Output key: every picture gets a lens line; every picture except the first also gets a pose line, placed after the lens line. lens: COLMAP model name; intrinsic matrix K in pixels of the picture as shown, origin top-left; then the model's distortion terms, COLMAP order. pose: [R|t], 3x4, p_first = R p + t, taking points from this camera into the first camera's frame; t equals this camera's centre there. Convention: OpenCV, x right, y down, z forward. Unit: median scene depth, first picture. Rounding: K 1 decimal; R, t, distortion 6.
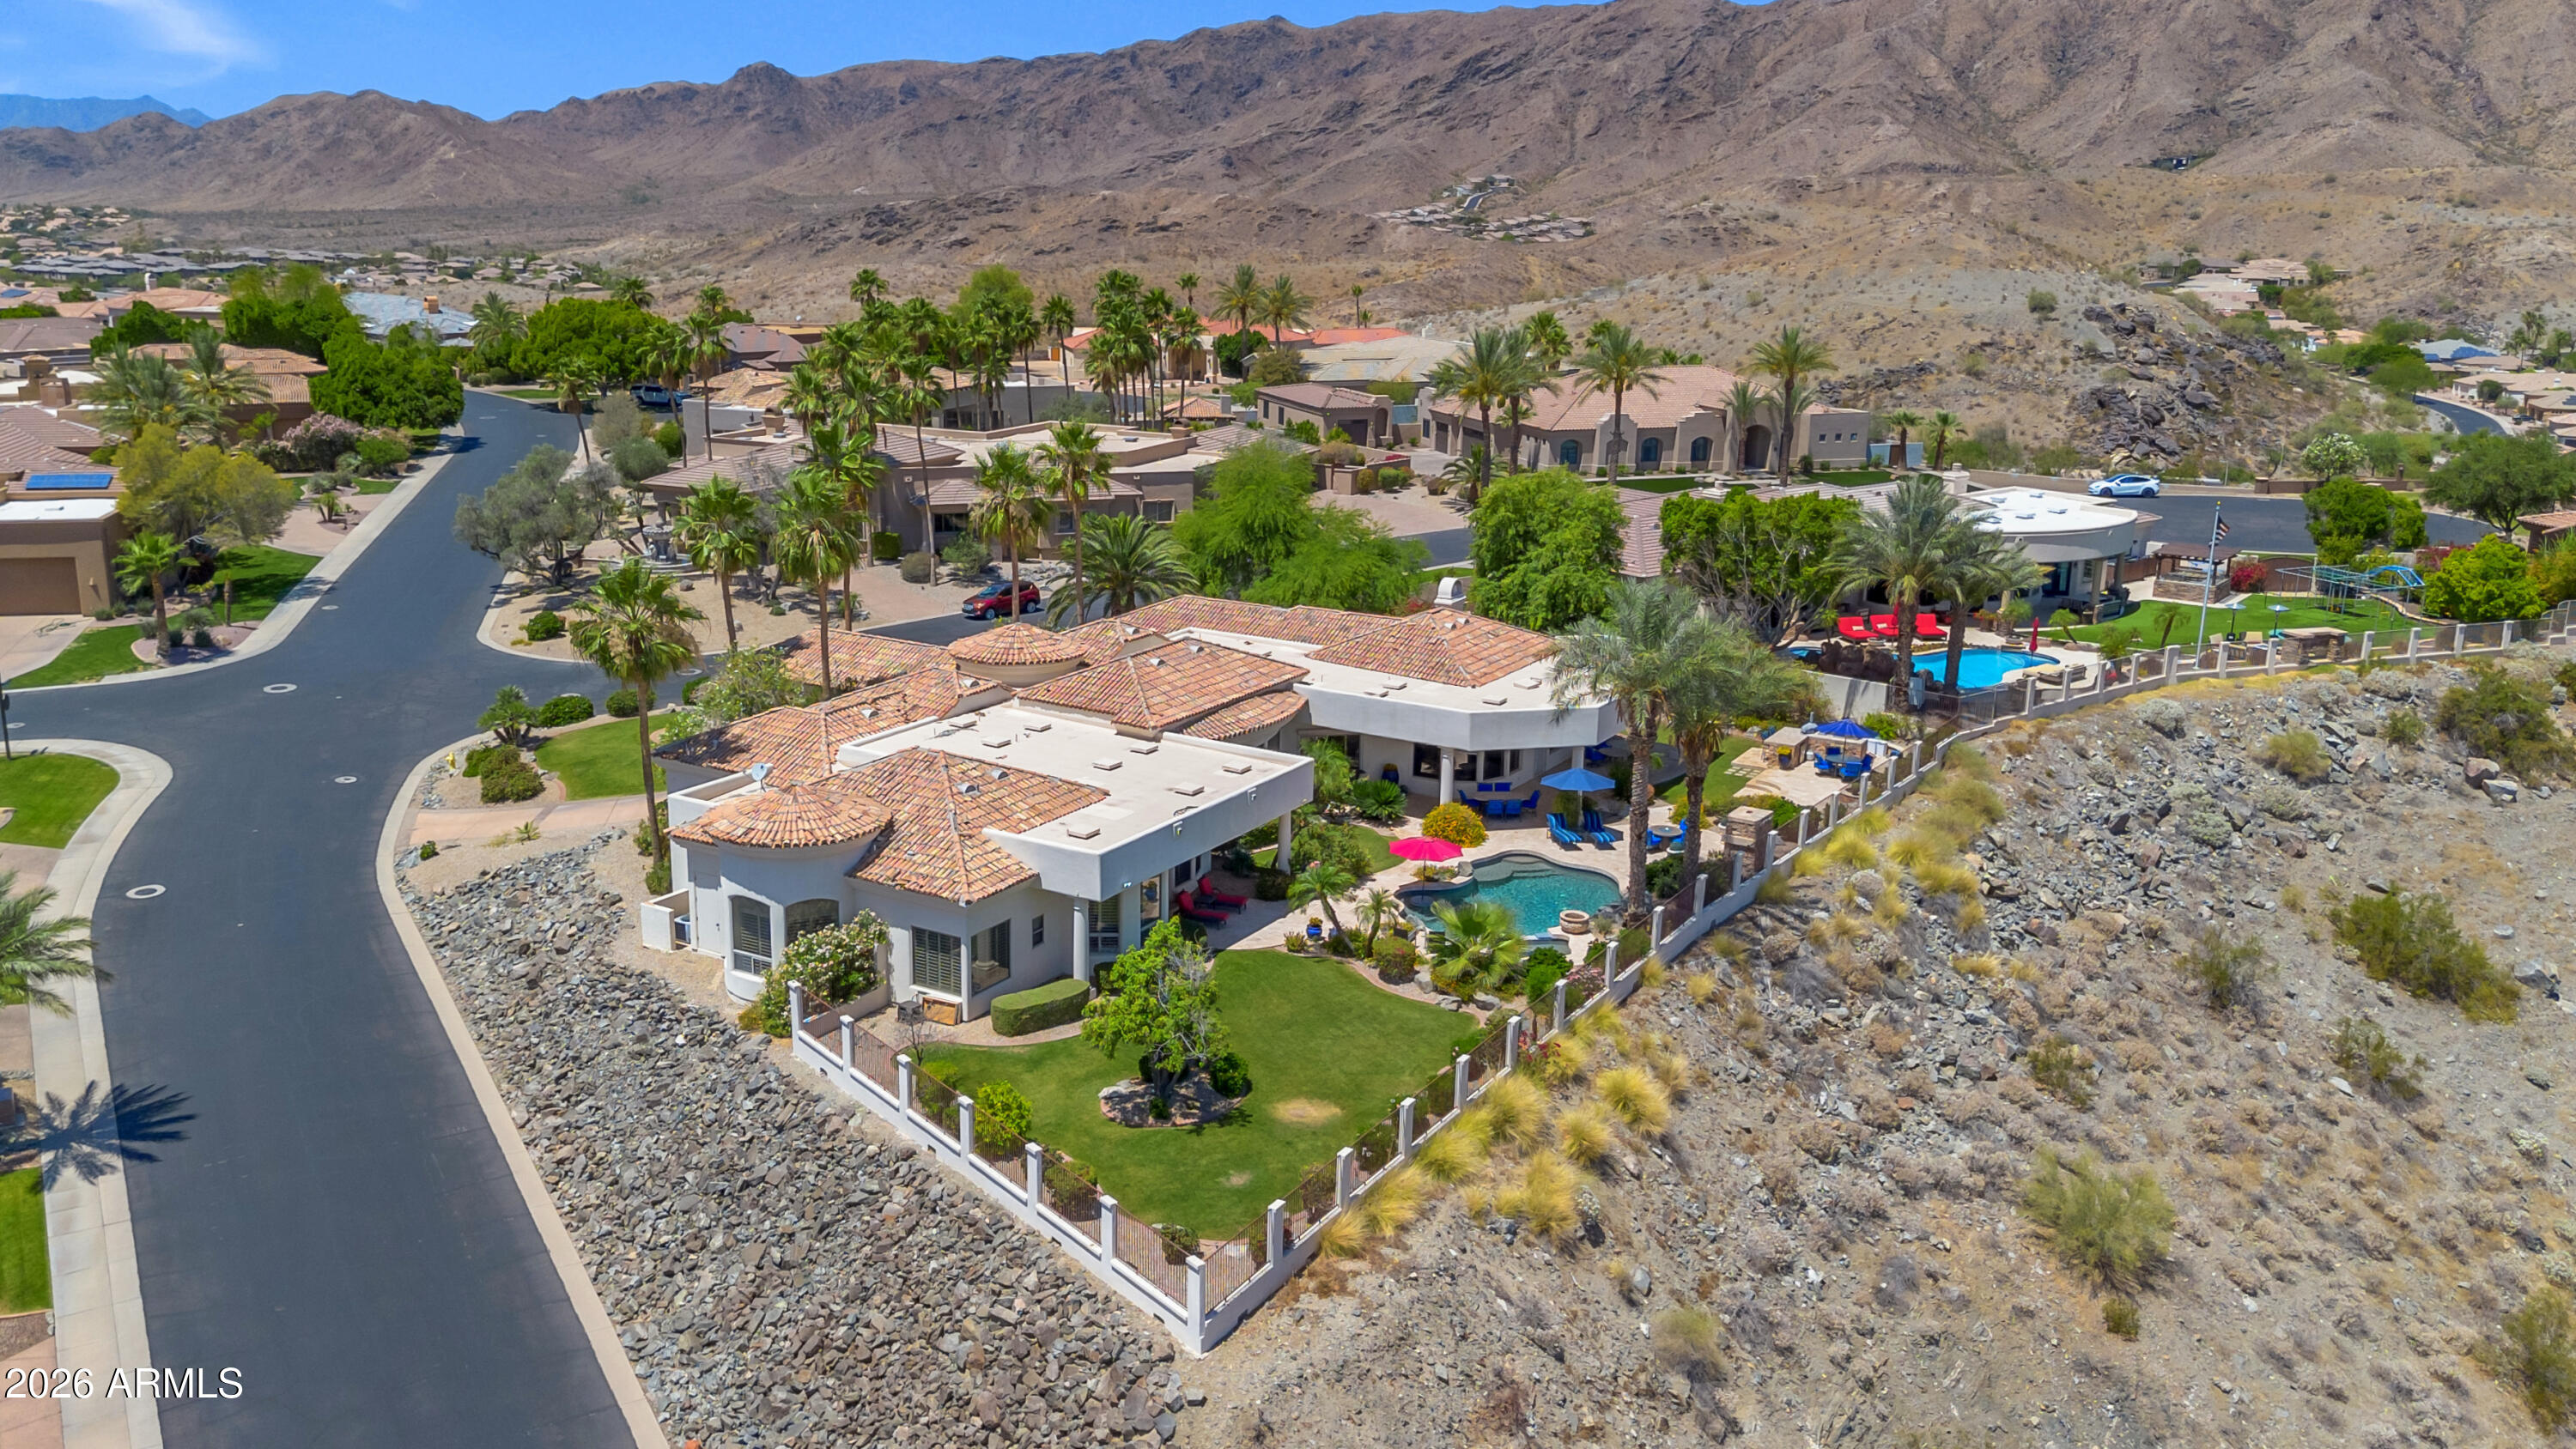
lens RADIAL K [[1737.0, 0, 1296.7], [0, 1737.0, 727.0], [0, 0, 1]] dist [0.032689, -0.008036]
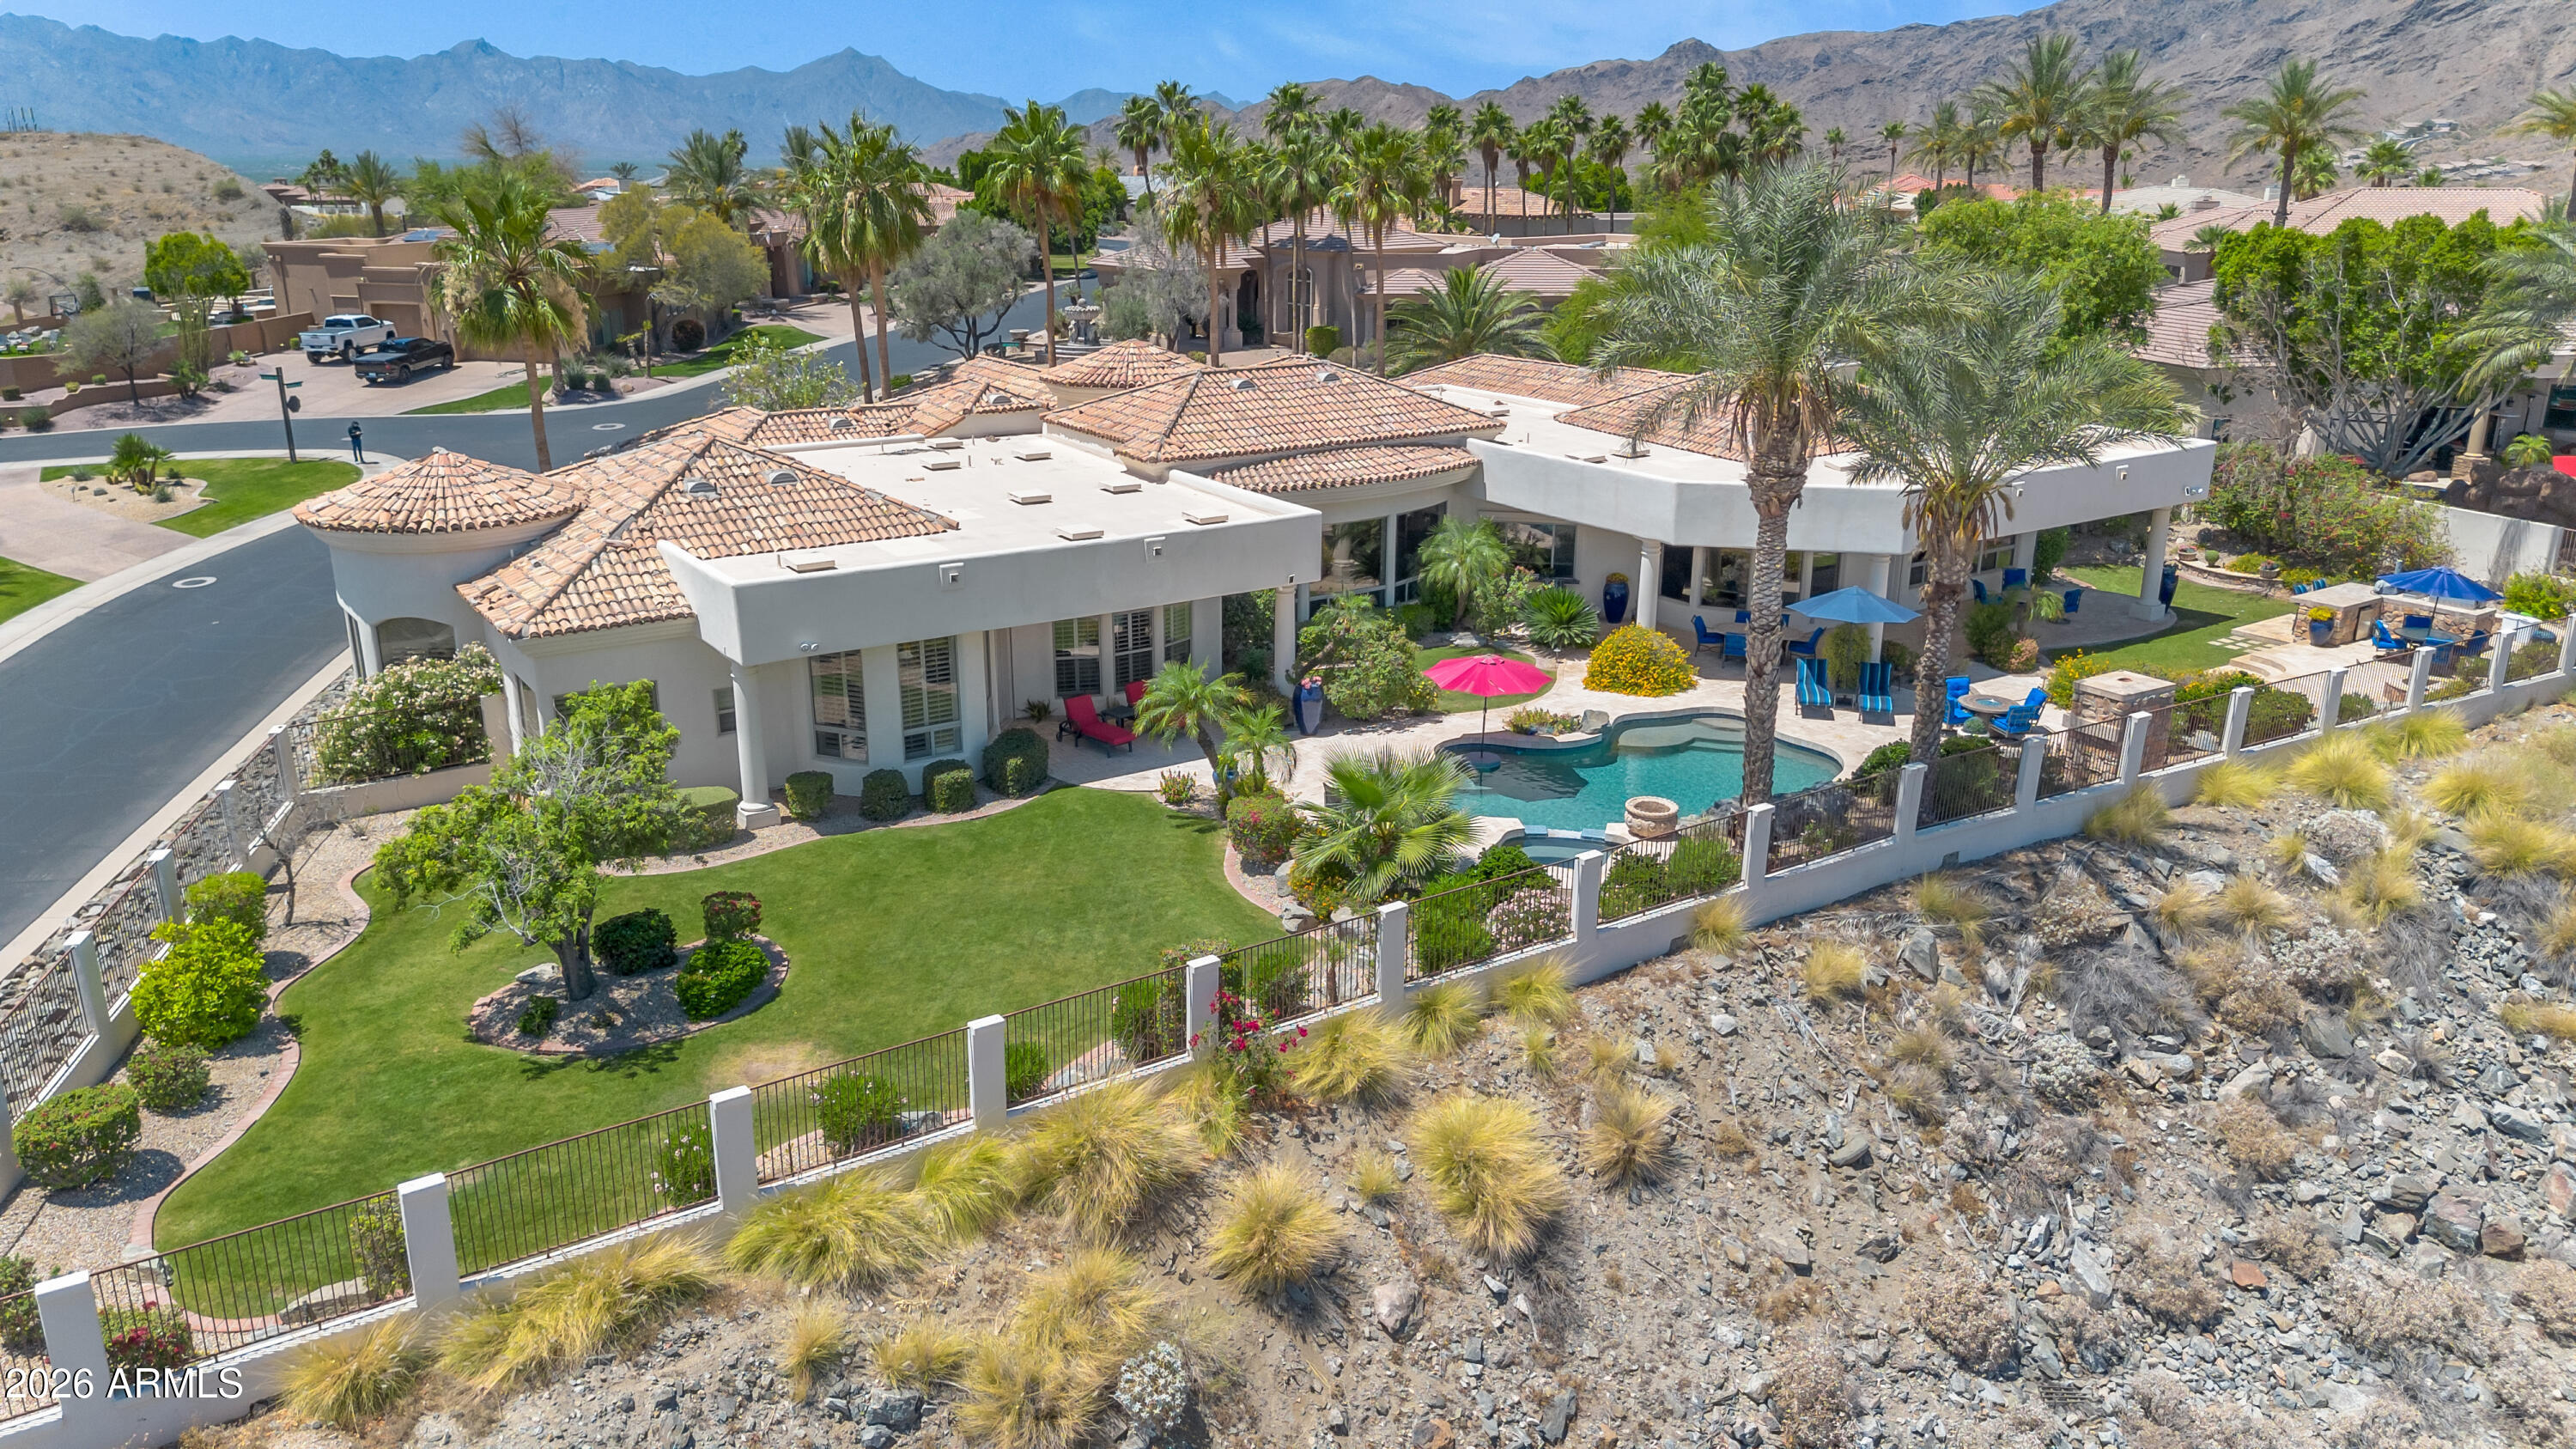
lens RADIAL K [[1737.5, 0, 1280.8], [0, 1737.5, 716.8], [0, 0, 1]] dist [0.032689, -0.008036]
pose [[0.923953, 0.113030, -0.365425, 0.228712], [-0.089055, 0.992656, 0.081870, 0.040918], [0.371995, -0.043101, 0.927233, 0.400110]]
